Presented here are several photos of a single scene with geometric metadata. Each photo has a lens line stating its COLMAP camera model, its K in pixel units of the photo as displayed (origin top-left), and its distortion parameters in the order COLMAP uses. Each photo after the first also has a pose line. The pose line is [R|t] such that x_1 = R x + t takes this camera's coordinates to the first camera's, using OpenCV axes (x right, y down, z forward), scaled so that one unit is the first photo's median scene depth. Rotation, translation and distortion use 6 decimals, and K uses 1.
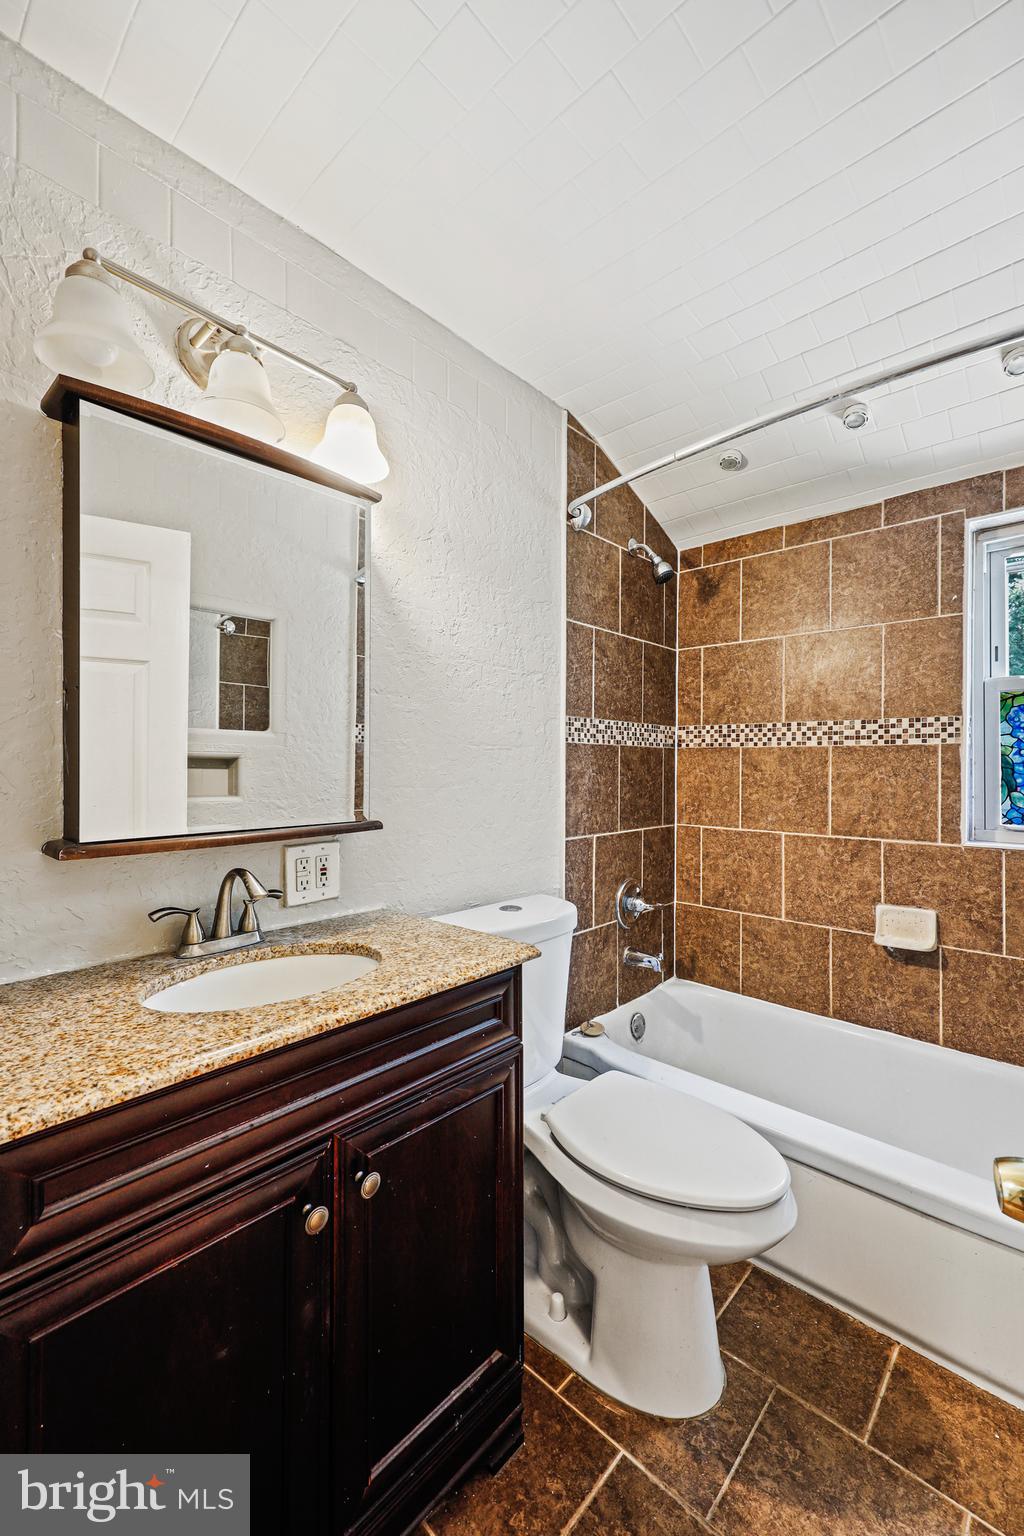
lens RADIAL K [[638.9, 0, 514.3], [0, 638.9, 768.0], [0, 0, 1]] dist [0.003468, -0.001103]
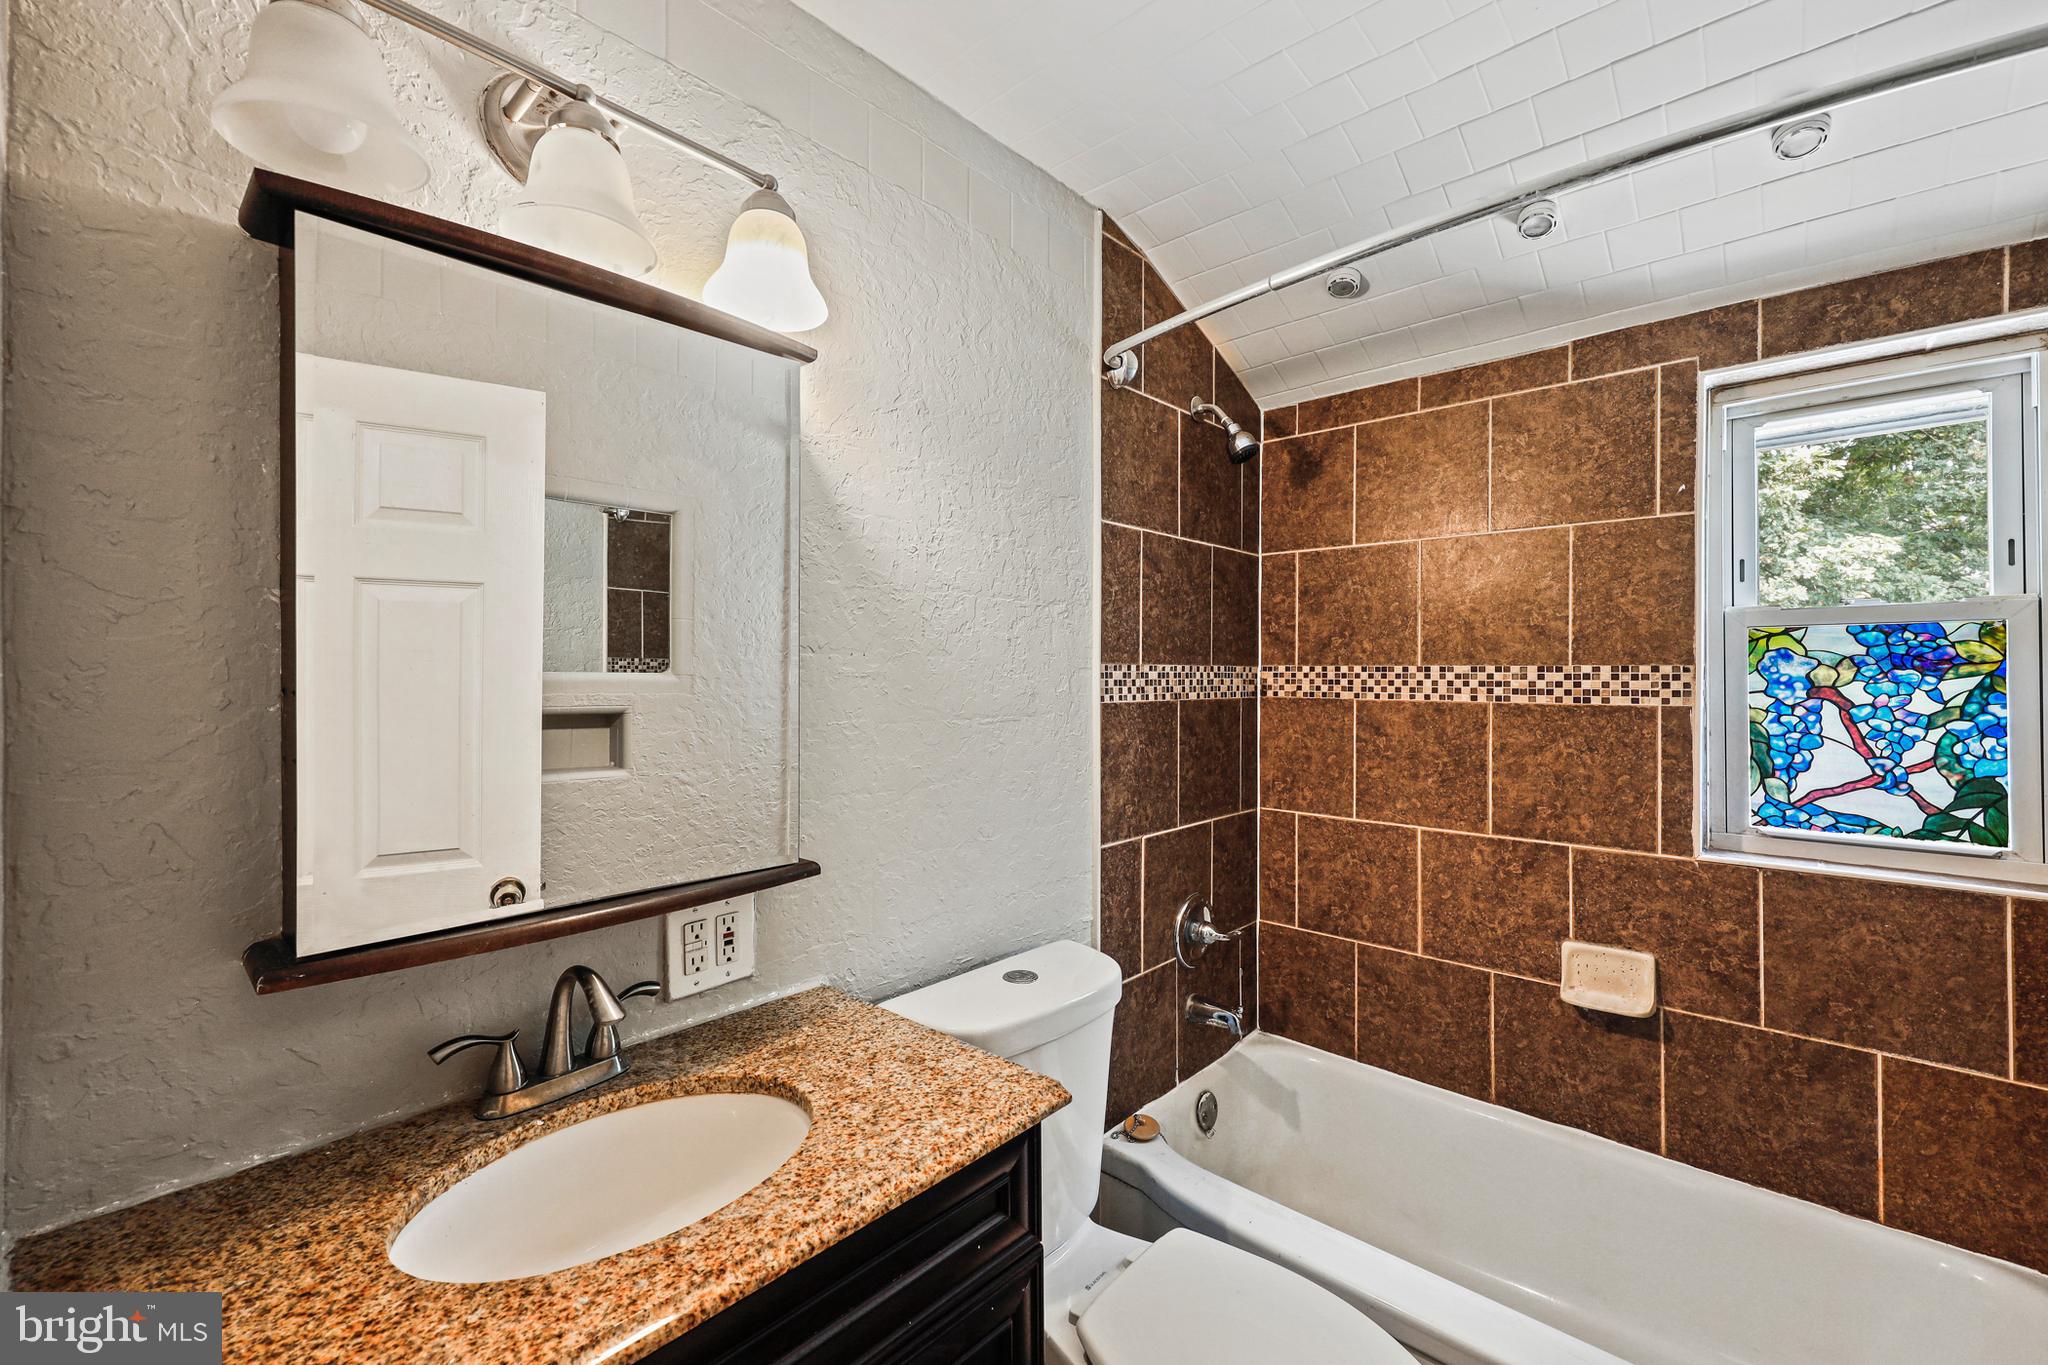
lens RADIAL K [[851.9, 0, 1021.3], [0, 851.9, 674.2], [0, 0, 1]] dist [0.003468, -0.001103]
pose [[0.999995, -0.003139, 0.000186, -0.003800], [0.003139, 0.999994, -0.001177, -0.072402], [-0.000182, 0.001178, 0.999999, 0.106296]]
